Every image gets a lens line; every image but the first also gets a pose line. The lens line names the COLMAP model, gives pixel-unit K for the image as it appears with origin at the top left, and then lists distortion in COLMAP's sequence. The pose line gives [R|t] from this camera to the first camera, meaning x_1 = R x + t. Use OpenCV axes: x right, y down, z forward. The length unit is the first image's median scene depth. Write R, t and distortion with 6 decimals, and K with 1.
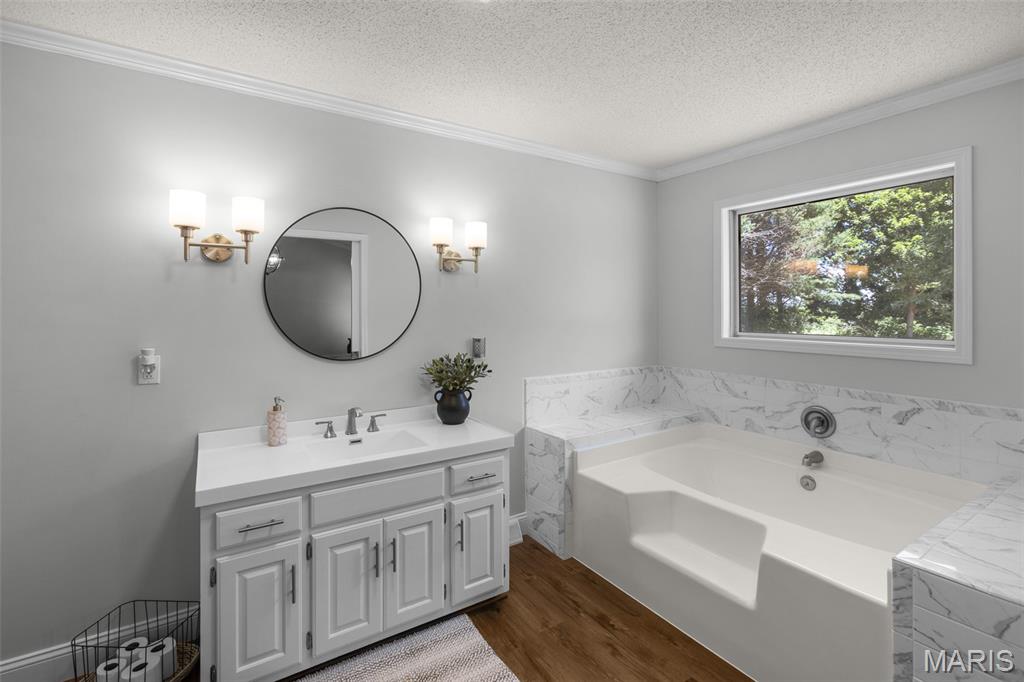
lens RADIAL K [[464.9, 0, 501.2], [0, 464.9, 314.4], [0, 0, 1]] dist [0.004514, 0.000532]
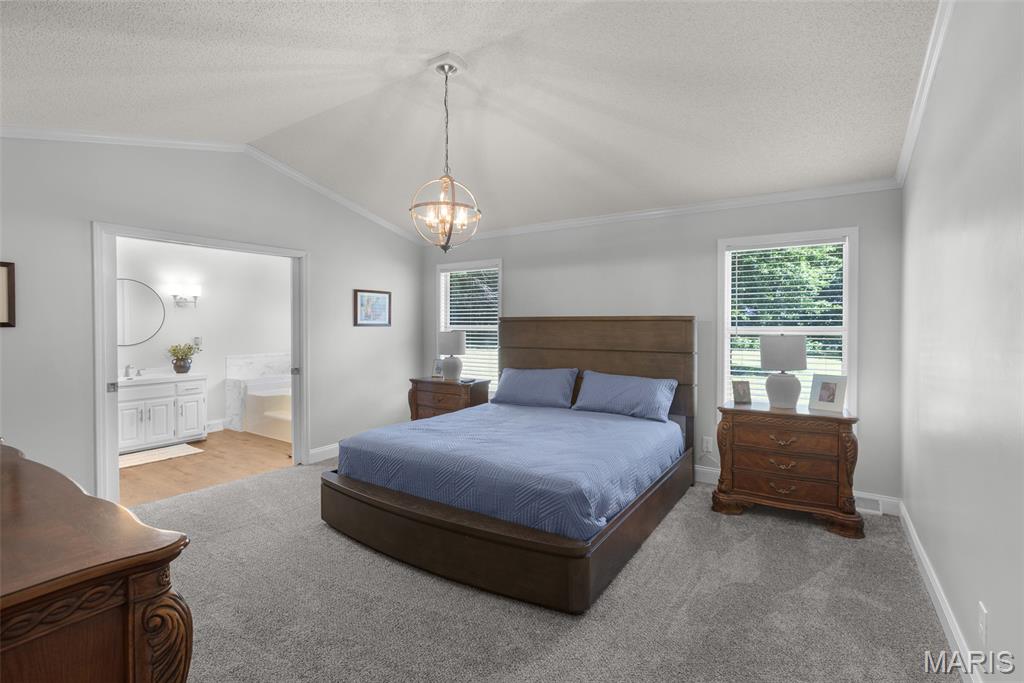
lens RADIAL K [[464.9, 0, 514.7], [0, 464.9, 335.2], [0, 0, 1]] dist [0.004514, 0.000532]
pose [[0.910005, -0.000345, 0.414596, 0.442395], [-0.005056, 0.999916, 0.011929, 0.010159], [-0.414565, -0.012951, 0.909927, -1.793817]]
